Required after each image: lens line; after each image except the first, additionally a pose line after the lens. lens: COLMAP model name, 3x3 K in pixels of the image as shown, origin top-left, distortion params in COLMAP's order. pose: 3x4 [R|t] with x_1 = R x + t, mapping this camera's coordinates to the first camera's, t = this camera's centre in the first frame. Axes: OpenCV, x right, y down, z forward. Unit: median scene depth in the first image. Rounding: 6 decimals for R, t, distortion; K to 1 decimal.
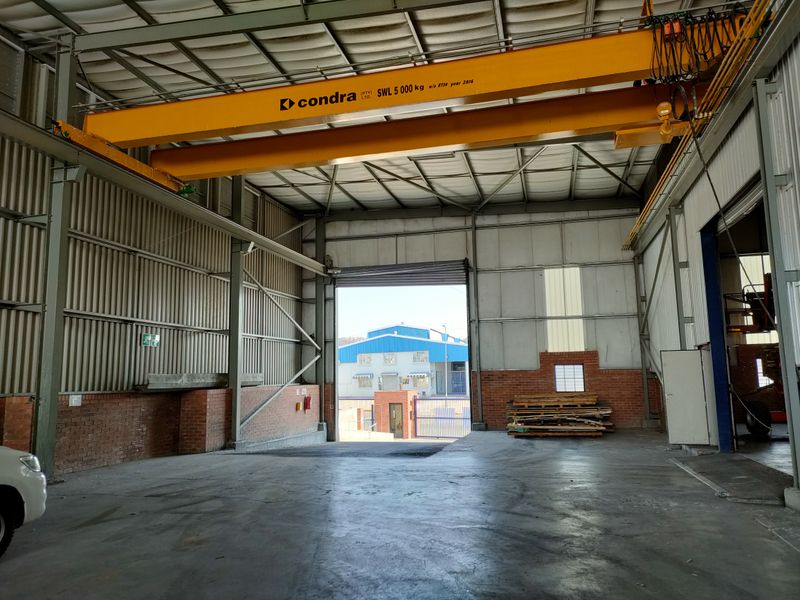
lens RADIAL K [[582.9, 0, 398.0], [0, 582.9, 300.0], [0, 0, 1]] dist [0.010964, 0.006929]
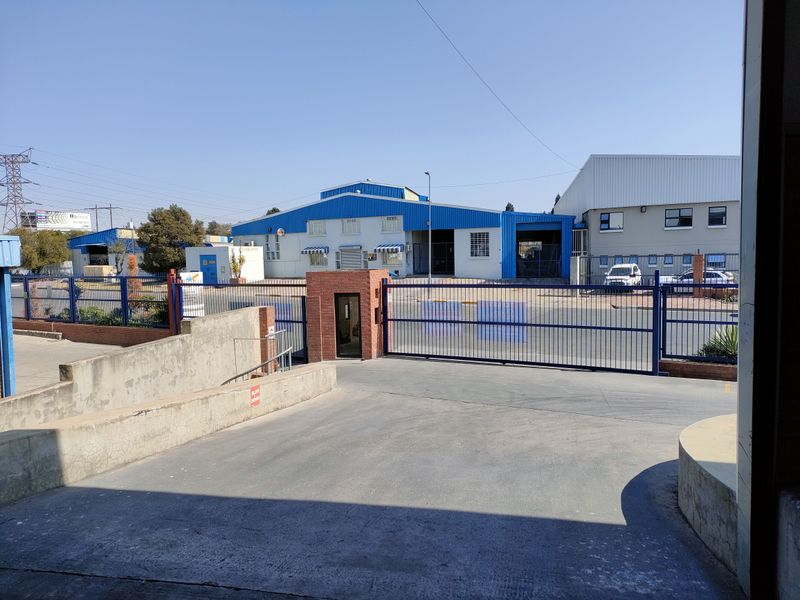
lens RADIAL K [[582.9, 0, 399.4], [0, 582.9, 299.5], [0, 0, 1]] dist [0.010964, 0.006929]
pose [[0.998542, -0.007014, 0.053525, 0.007921], [-0.004082, 0.978873, 0.204429, 0.040635], [-0.053828, -0.204349, 0.977417, 0.260949]]
